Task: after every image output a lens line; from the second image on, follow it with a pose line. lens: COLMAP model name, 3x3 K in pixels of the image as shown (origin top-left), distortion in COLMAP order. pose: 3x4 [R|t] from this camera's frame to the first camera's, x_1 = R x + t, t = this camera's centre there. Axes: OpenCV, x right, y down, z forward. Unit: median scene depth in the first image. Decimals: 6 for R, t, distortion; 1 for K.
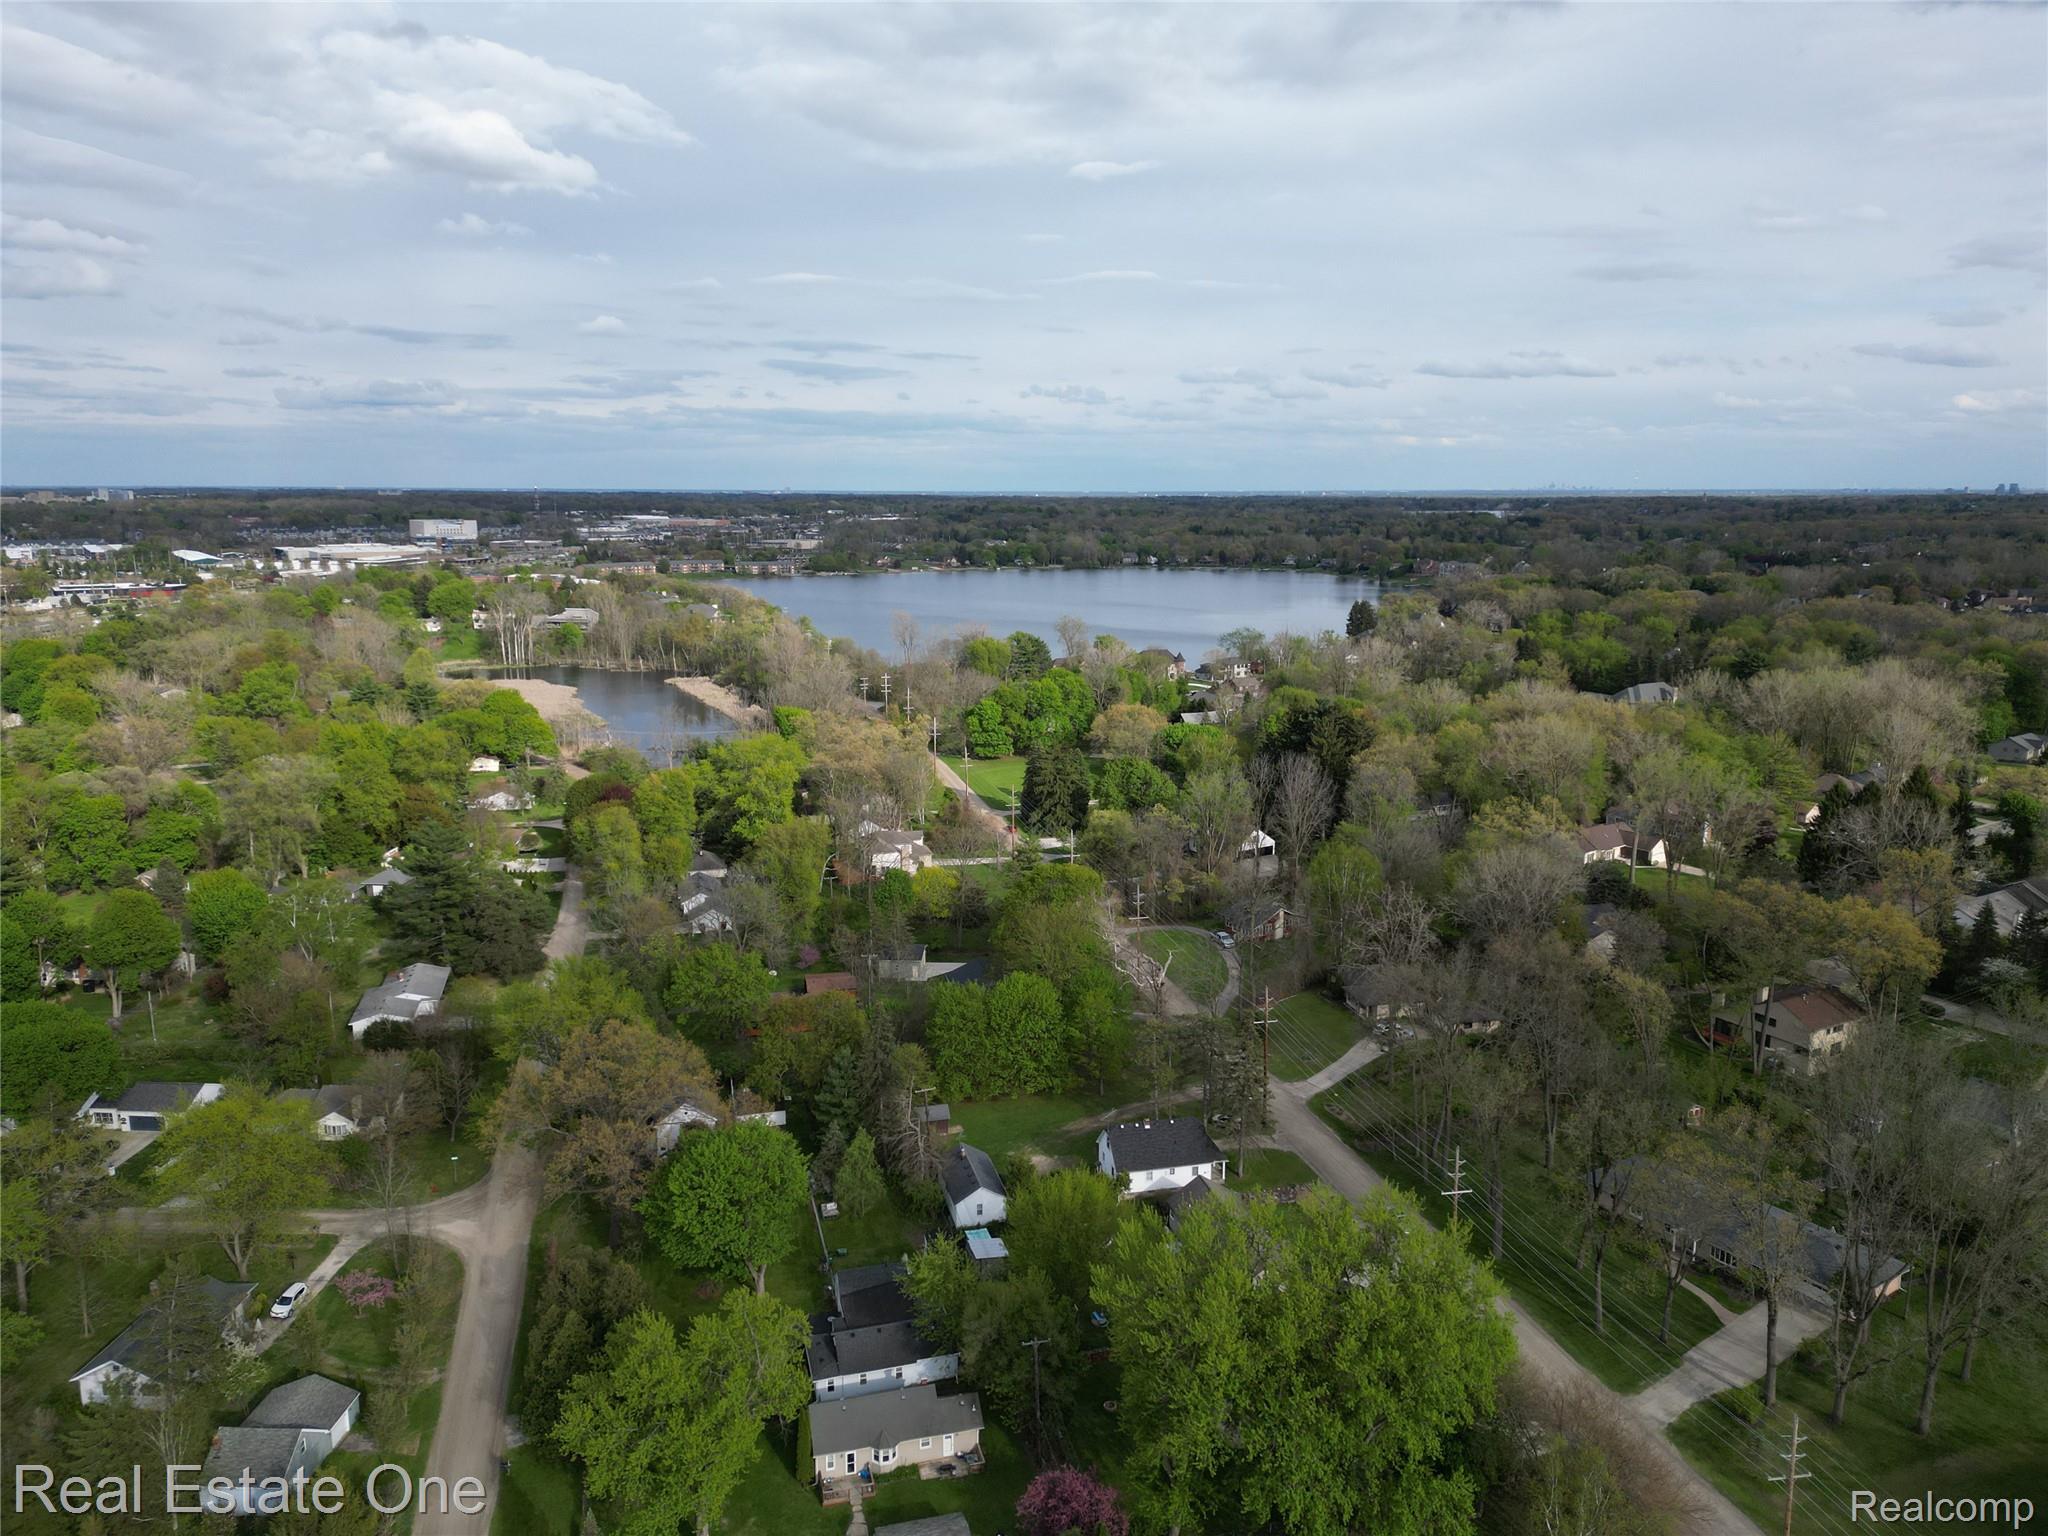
lens RADIAL K [[1445.8, 0, 1026.6], [0, 1445.8, 758.9], [0, 0, 1]] dist [0.082921, -0.092153]
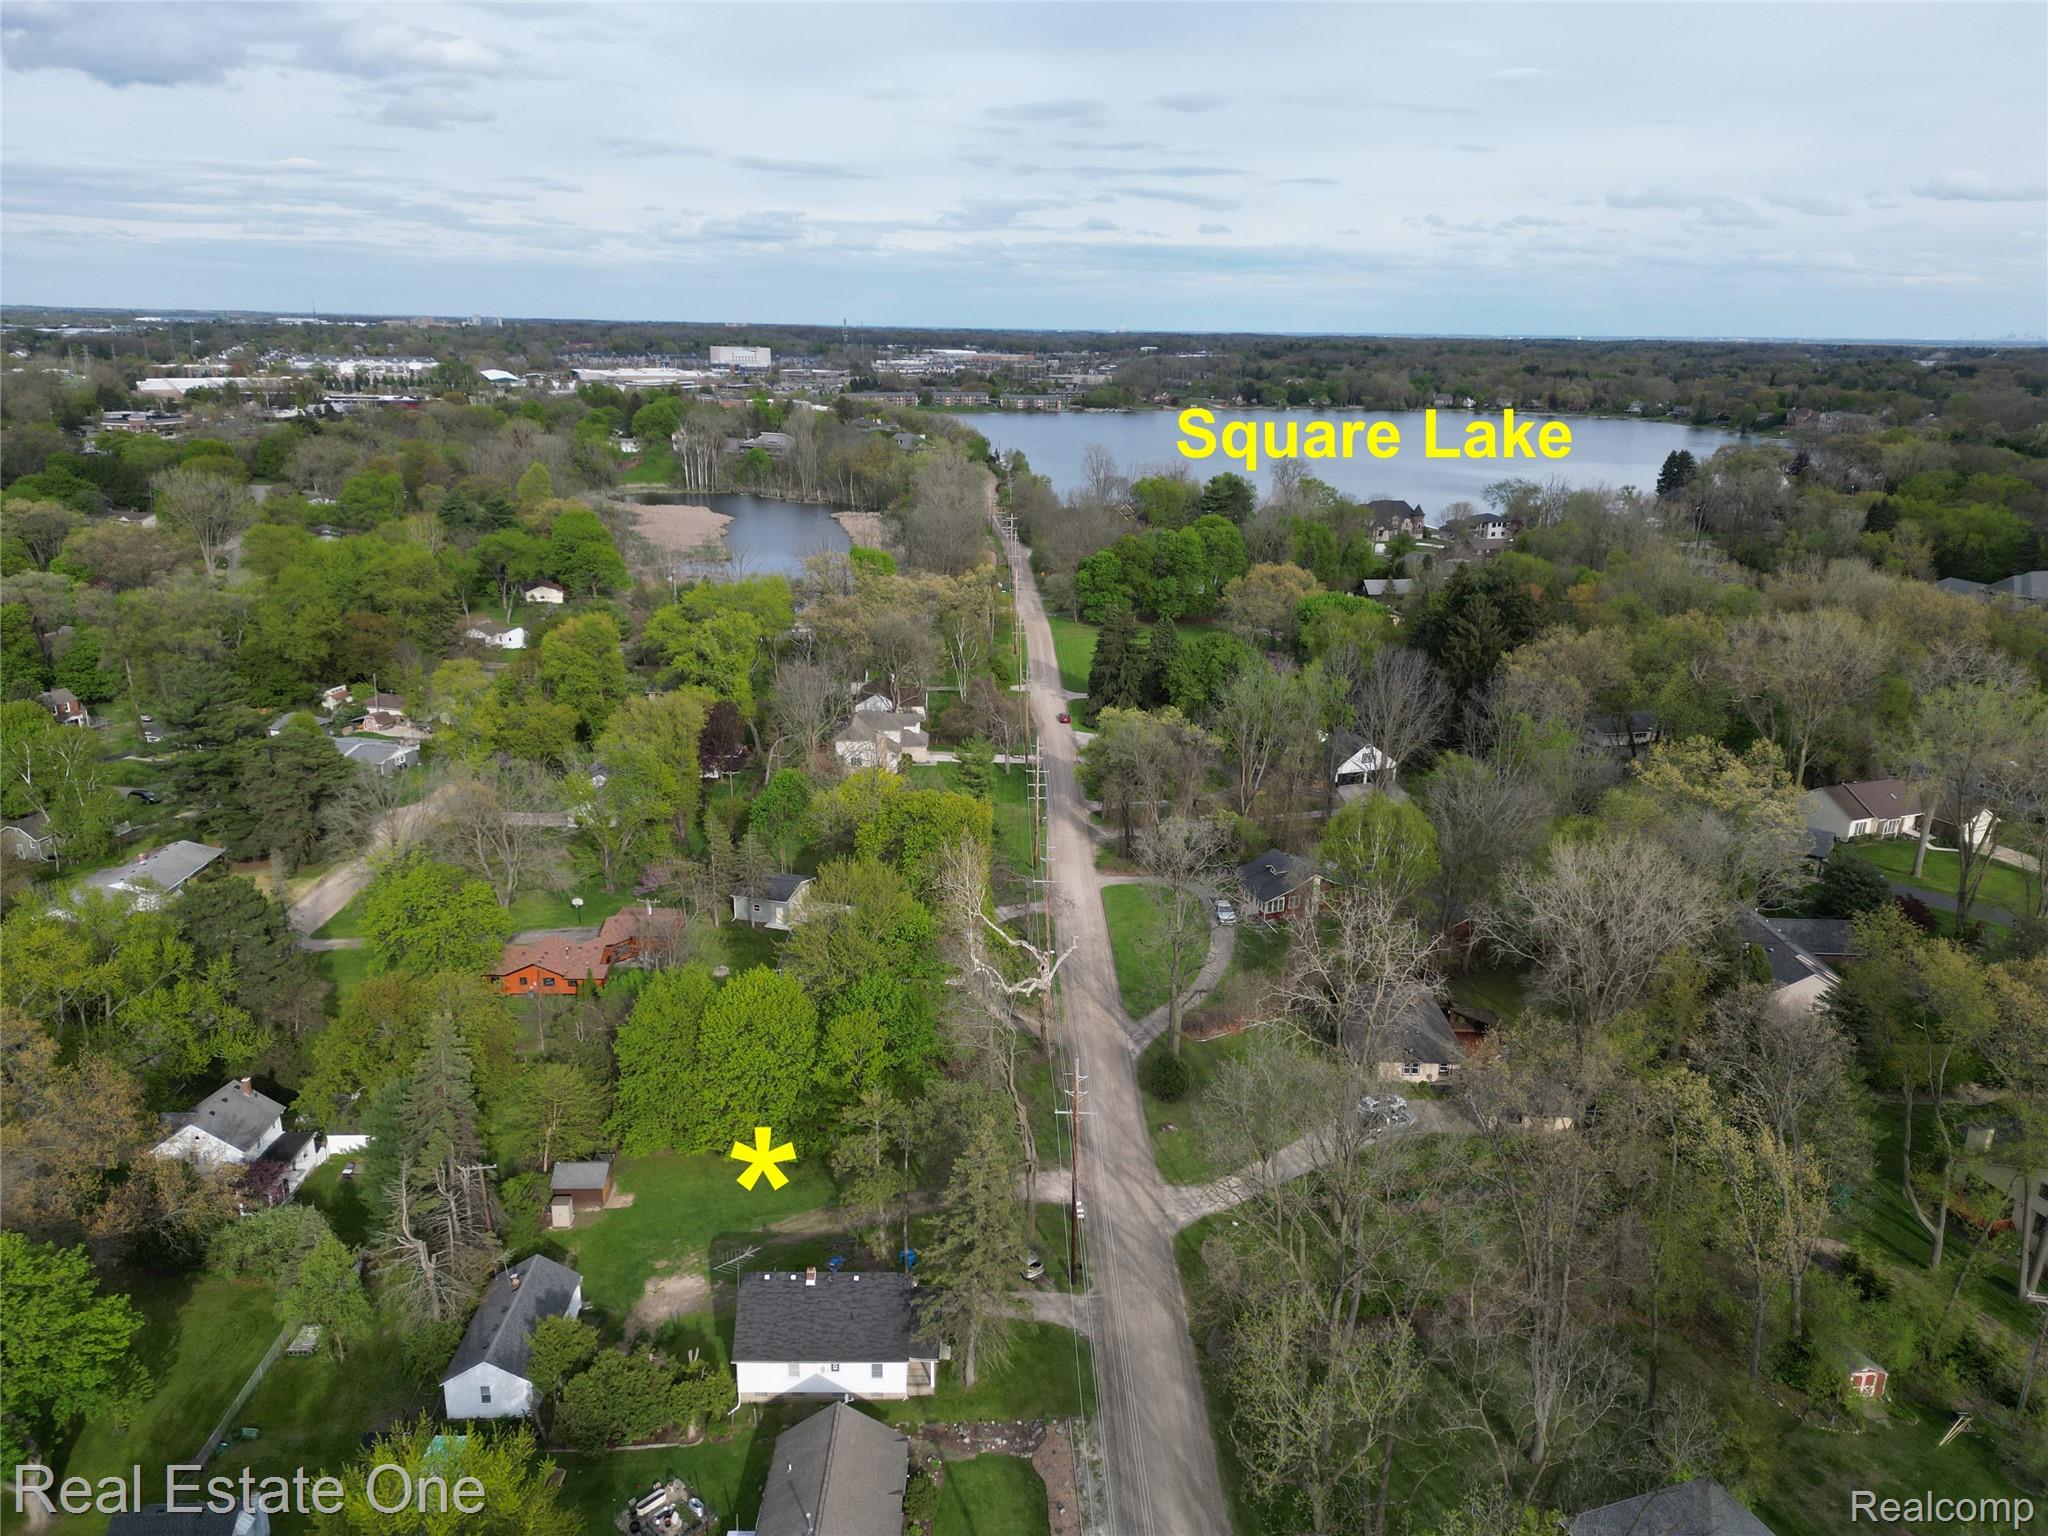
lens RADIAL K [[1445.8, 0, 1026.6], [0, 1445.8, 758.9], [0, 0, 1]] dist [0.082921, -0.092153]
pose [[0.972679, 0.080347, -0.217809, 0.150574], [-0.057911, 0.992516, 0.107512, -0.012719], [0.224817, -0.091962, 0.970052, 0.254396]]
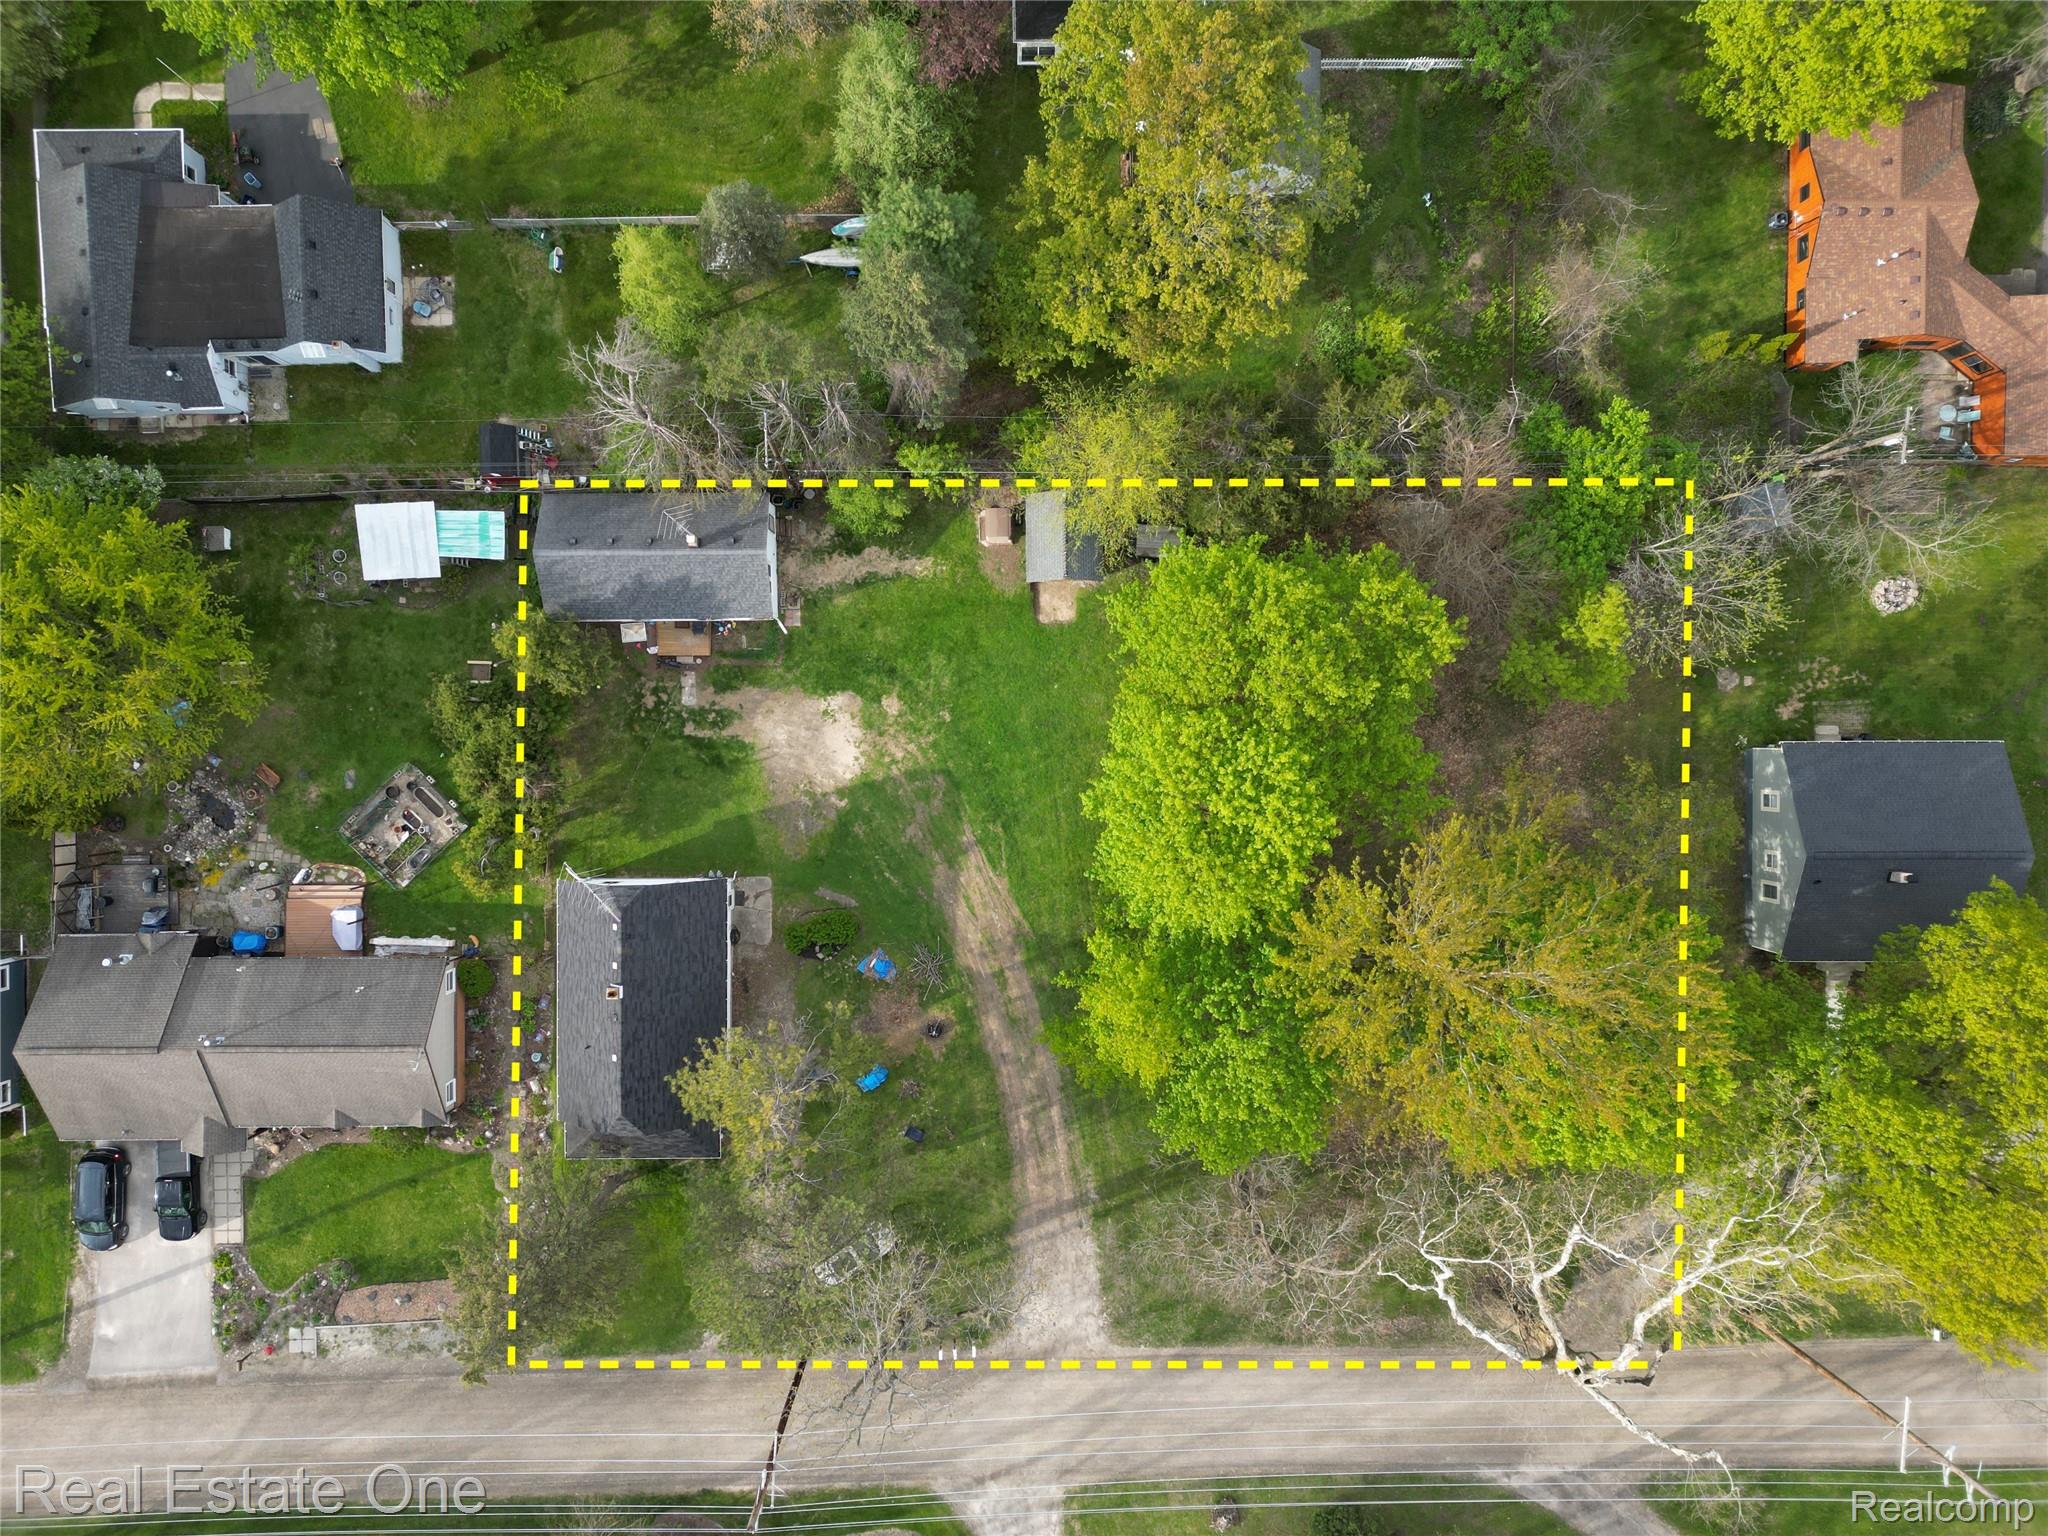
lens RADIAL K [[1445.8, 0, 1026.6], [0, 1445.8, 758.9], [0, 0, 1]] dist [0.082921, -0.092153]
pose [[-0.239357, 0.970812, 0.015217, -0.006475], [-0.196874, -0.063874, 0.978346, -0.084758], [0.950762, 0.231178, 0.206416, 0.547046]]
